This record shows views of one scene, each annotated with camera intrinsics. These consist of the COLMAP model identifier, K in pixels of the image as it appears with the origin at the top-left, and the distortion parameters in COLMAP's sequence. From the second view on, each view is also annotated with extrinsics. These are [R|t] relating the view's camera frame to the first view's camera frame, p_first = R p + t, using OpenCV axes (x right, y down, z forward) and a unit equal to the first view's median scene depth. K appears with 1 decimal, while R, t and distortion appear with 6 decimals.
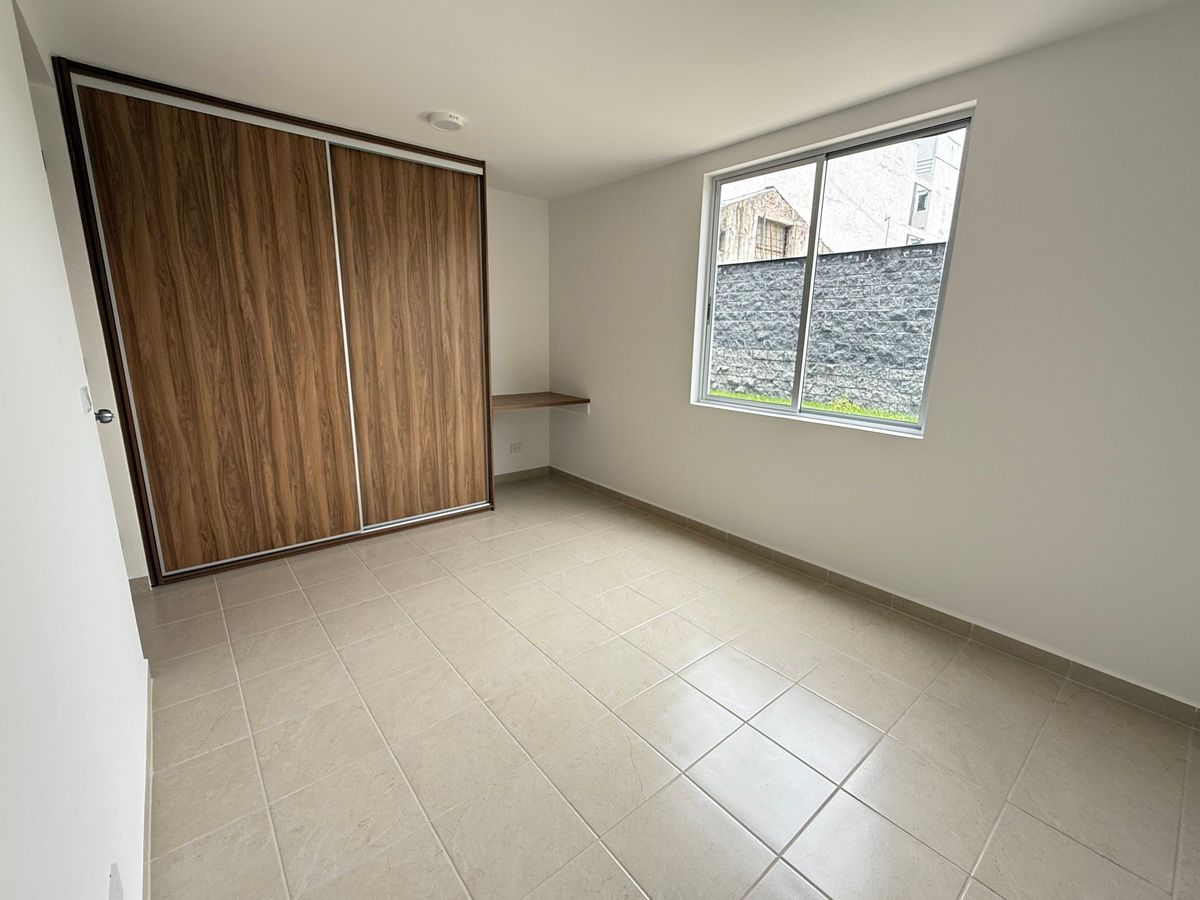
lens RADIAL K [[517.1, 0, 603.4], [0, 517.1, 448.6], [0, 0, 1]] dist [0.001798, 0.000296]
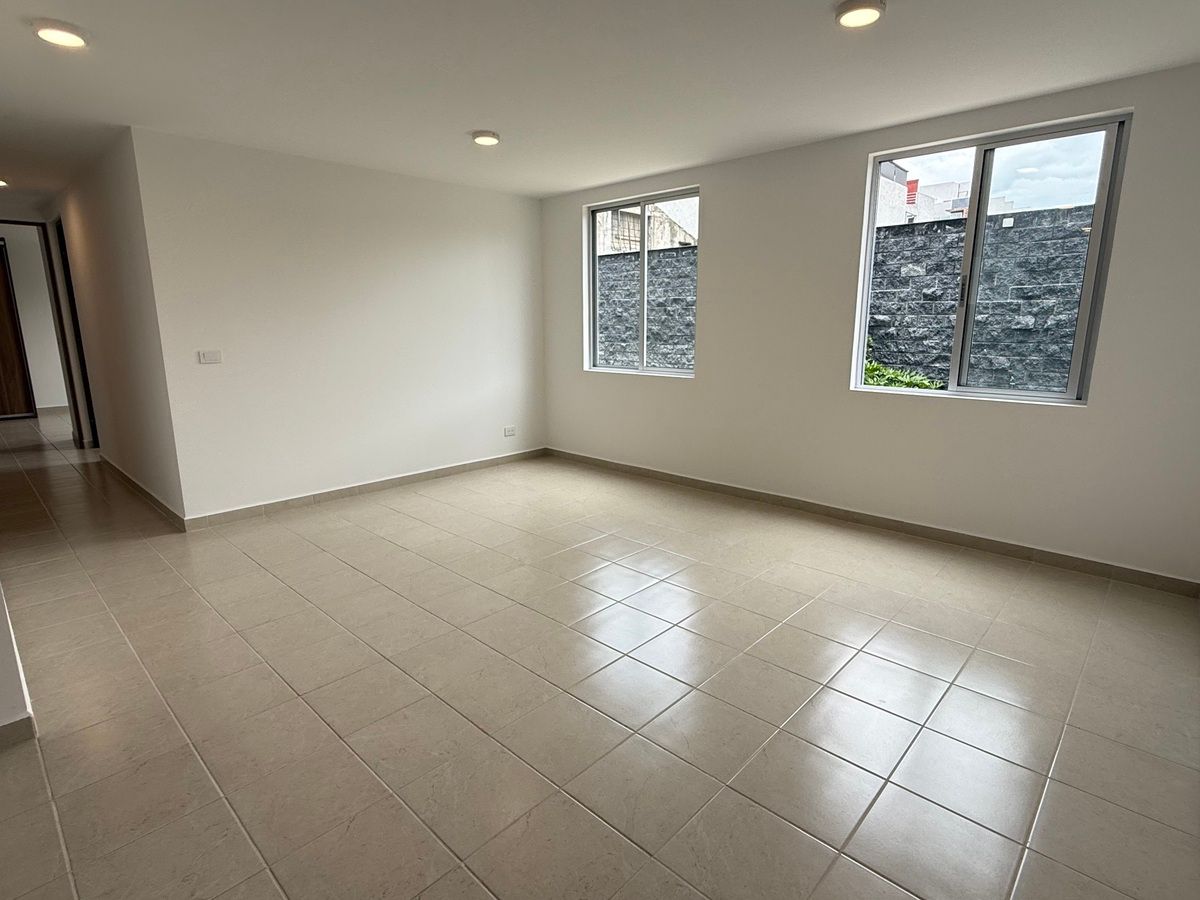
lens RADIAL K [[618.9, 0, 598.3], [0, 618.9, 450.7], [0, 0, 1]] dist [-0.004881, -0.001425]
pose [[0.992296, -0.045923, 0.115065, 0.209611], [0.047973, 0.998734, -0.015114, 0.114627], [-0.114225, 0.020518, 0.993243, -0.458315]]
